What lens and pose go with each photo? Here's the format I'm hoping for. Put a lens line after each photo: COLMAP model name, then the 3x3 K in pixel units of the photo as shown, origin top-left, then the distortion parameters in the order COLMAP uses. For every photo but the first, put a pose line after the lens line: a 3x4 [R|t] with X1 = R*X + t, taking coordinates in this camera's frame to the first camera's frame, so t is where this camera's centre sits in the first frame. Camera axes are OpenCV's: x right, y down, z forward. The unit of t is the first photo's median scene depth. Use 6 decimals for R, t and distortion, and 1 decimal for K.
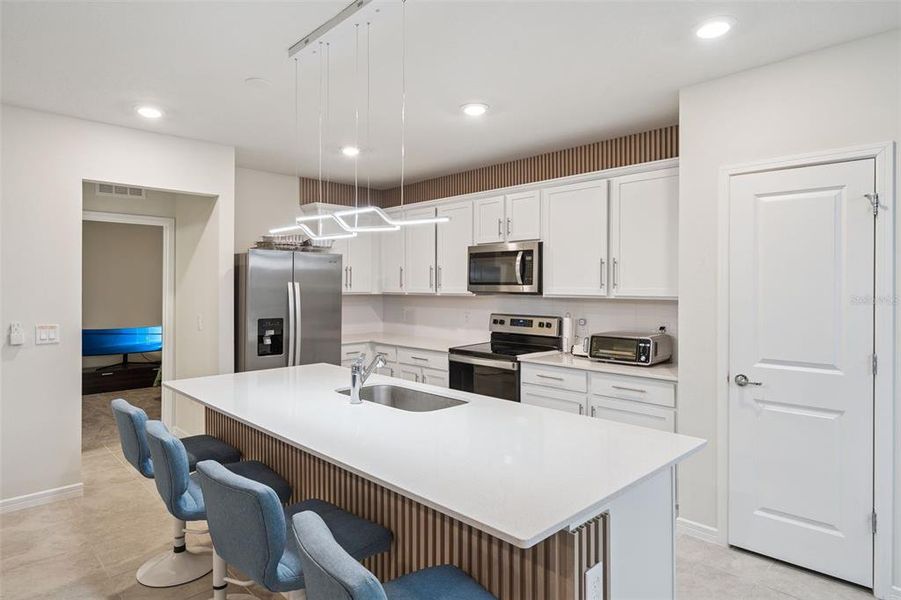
lens RADIAL K [[514.8, 0, 453.1], [0, 514.8, 290.6], [0, 0, 1]] dist [0.002238, 0.000730]
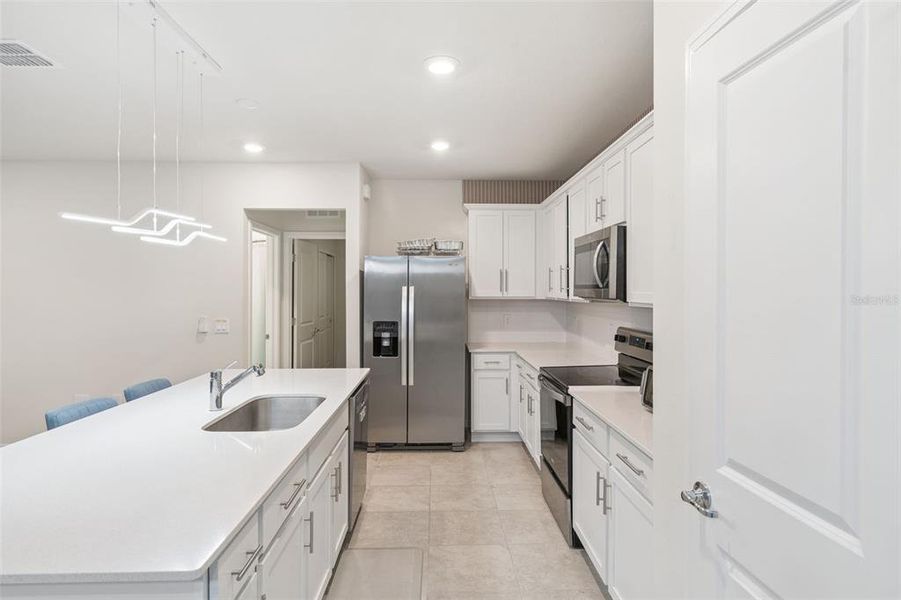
lens RADIAL K [[514.8, 0, 453.1], [0, 514.8, 290.6], [0, 0, 1]] dist [0.002238, 0.000730]
pose [[0.733660, -0.000555, -0.679516, 0.446626], [-0.004404, 0.999975, -0.005571, -0.002710], [0.679502, 0.007080, 0.733640, 0.324674]]
